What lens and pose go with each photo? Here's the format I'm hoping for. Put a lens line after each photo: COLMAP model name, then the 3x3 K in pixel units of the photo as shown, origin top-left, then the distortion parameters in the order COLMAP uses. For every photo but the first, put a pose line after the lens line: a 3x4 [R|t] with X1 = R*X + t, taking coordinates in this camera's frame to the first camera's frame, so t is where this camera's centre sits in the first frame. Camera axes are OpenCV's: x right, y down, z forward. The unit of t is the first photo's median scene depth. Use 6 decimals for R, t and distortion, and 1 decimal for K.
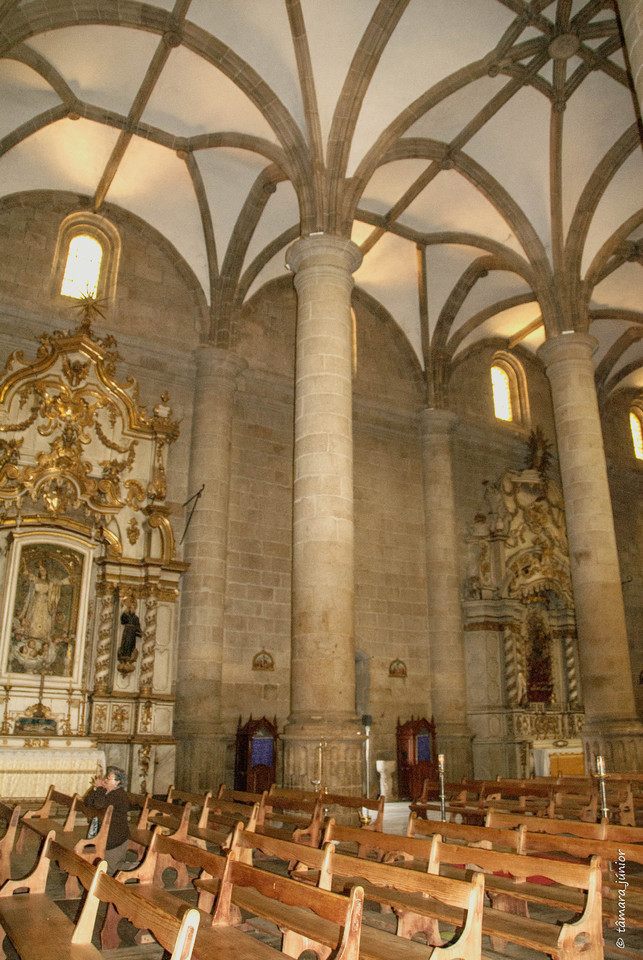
lens RADIAL K [[741.5, 0, 321.5], [0, 741.5, 480.0], [0, 0, 1]] dist [-0.096314, -0.000857]
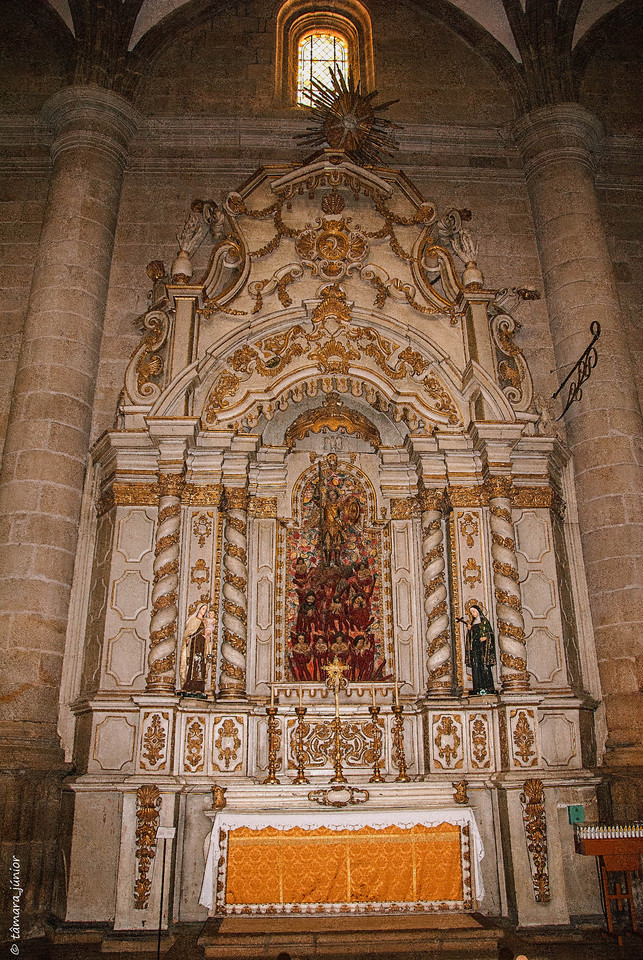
lens RADIAL K [[741.5, 0, 321.5], [0, 741.5, 480.0], [0, 0, 1]] dist [-0.096314, -0.000857]
pose [[0.882659, -0.172653, -0.437155, 0.459999], [0.161440, 0.984869, -0.063008, 0.214401], [0.441419, -0.014960, 0.897176, 0.625681]]
